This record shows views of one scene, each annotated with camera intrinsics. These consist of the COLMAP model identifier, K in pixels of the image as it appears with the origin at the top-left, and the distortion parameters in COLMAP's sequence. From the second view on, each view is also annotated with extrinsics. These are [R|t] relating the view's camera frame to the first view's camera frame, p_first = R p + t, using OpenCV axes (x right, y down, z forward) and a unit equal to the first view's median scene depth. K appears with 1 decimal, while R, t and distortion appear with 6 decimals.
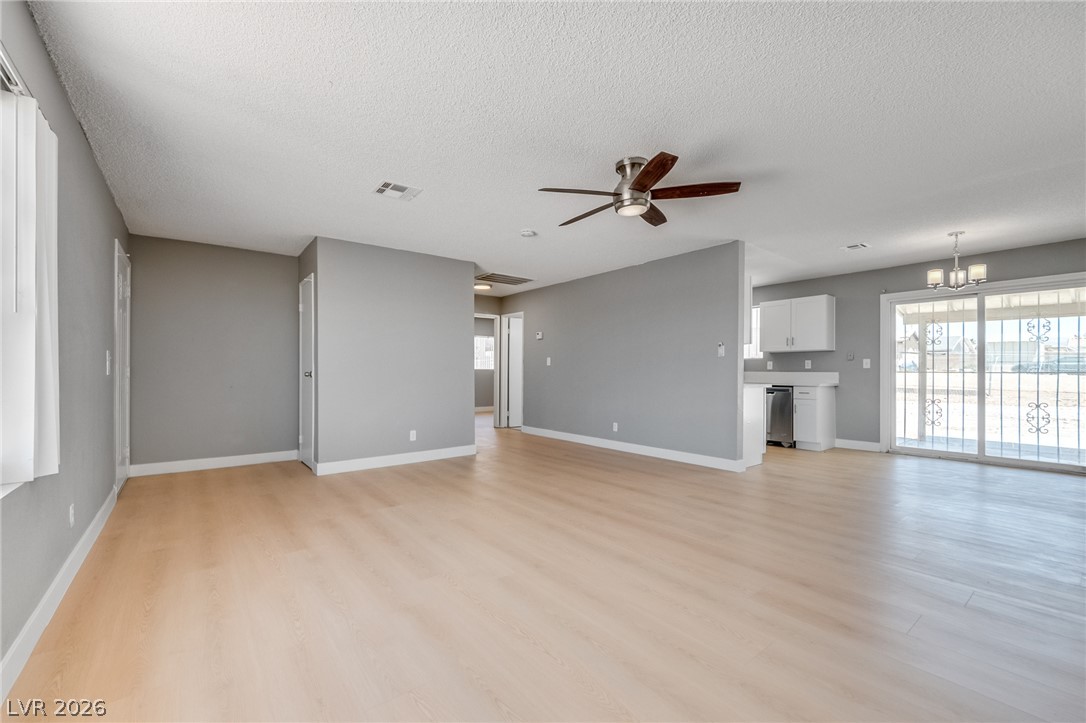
lens RADIAL K [[457.1, 0, 547.6], [0, 457.1, 368.9], [0, 0, 1]] dist [0.004437, -0.000435]
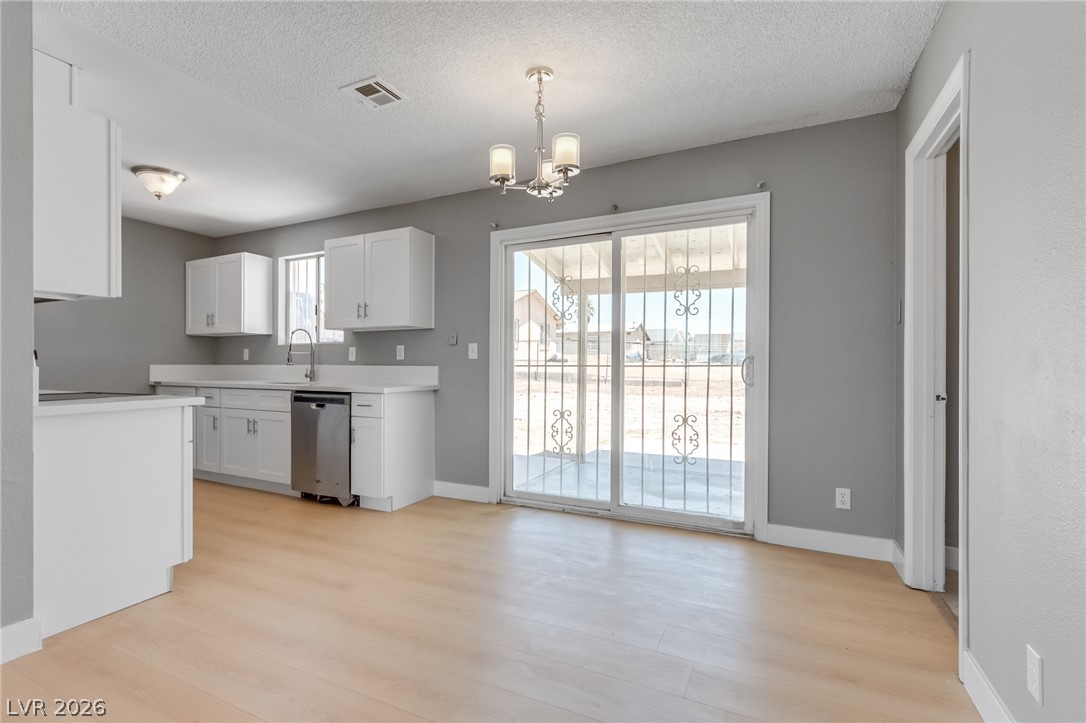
lens RADIAL K [[495.8, 0, 527.1], [0, 495.8, 363.7], [0, 0, 1]] dist [-0.001957, -0.001370]
pose [[0.911602, -0.005476, 0.411038, 0.513445], [0.002142, 0.999961, 0.008573, -0.000524], [-0.411069, -0.006935, 0.911578, 0.411065]]
